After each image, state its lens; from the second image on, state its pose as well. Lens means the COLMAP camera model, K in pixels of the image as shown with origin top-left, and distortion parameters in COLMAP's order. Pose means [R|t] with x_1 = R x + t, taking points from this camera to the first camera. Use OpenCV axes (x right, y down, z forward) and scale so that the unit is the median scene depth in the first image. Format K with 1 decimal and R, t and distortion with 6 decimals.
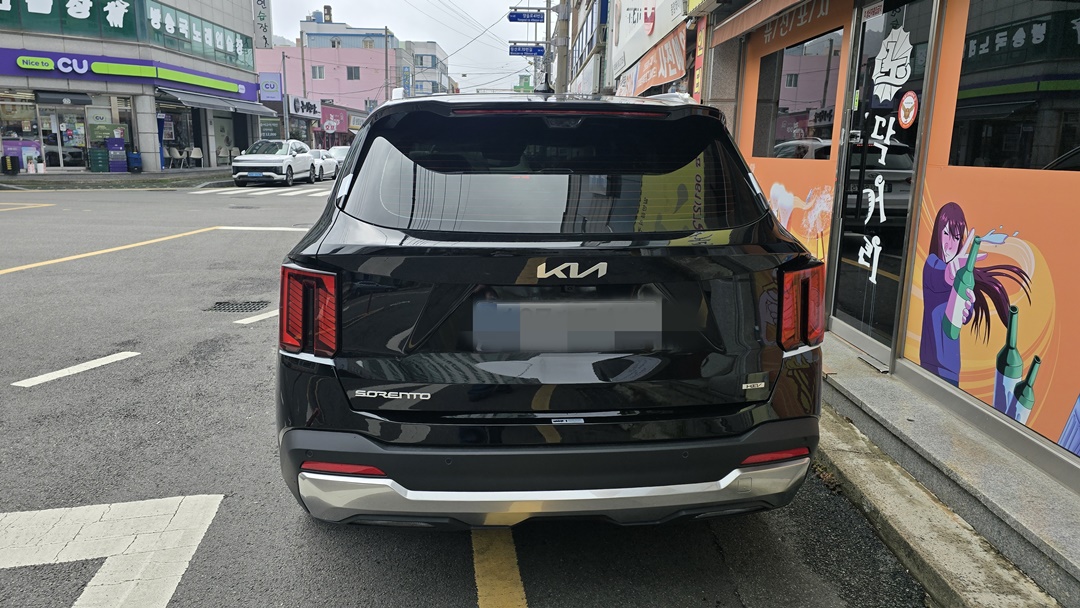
lens RADIAL K [[679.9, 0, 540.0], [0, 679.9, 304.0], [0, 0, 1]] dist [0.088956, -0.082313]
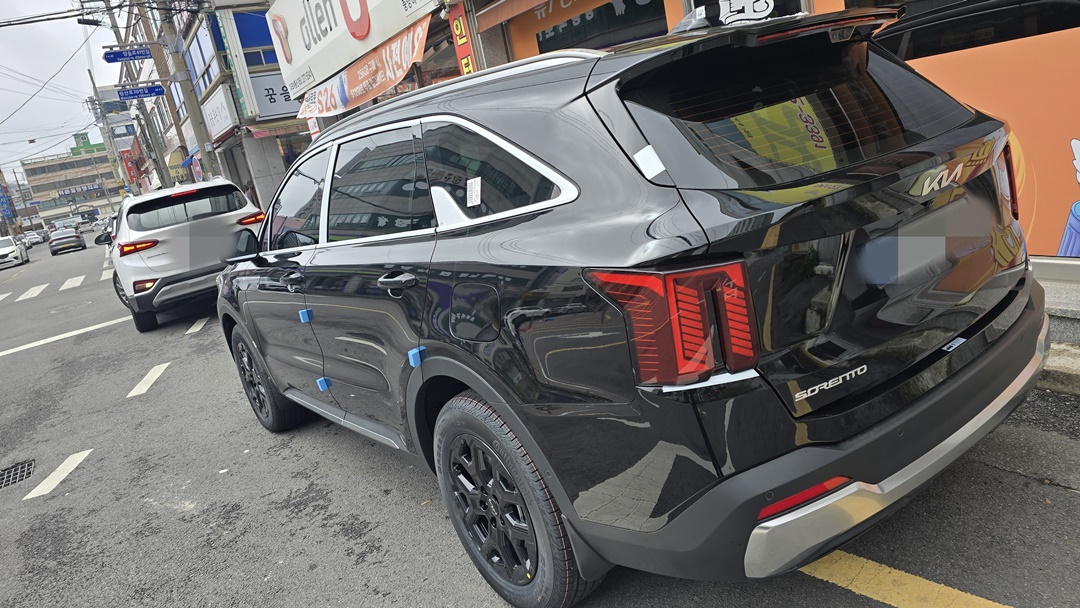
lens RADIAL K [[679.9, 0, 540.0], [0, 679.9, 304.0], [0, 0, 1]] dist [0.088956, -0.082313]
pose [[0.841996, -0.309013, 0.442214, -0.282549], [0.318243, 0.946390, 0.055375, -0.037233], [-0.435619, 0.094106, 0.895198, 0.138250]]
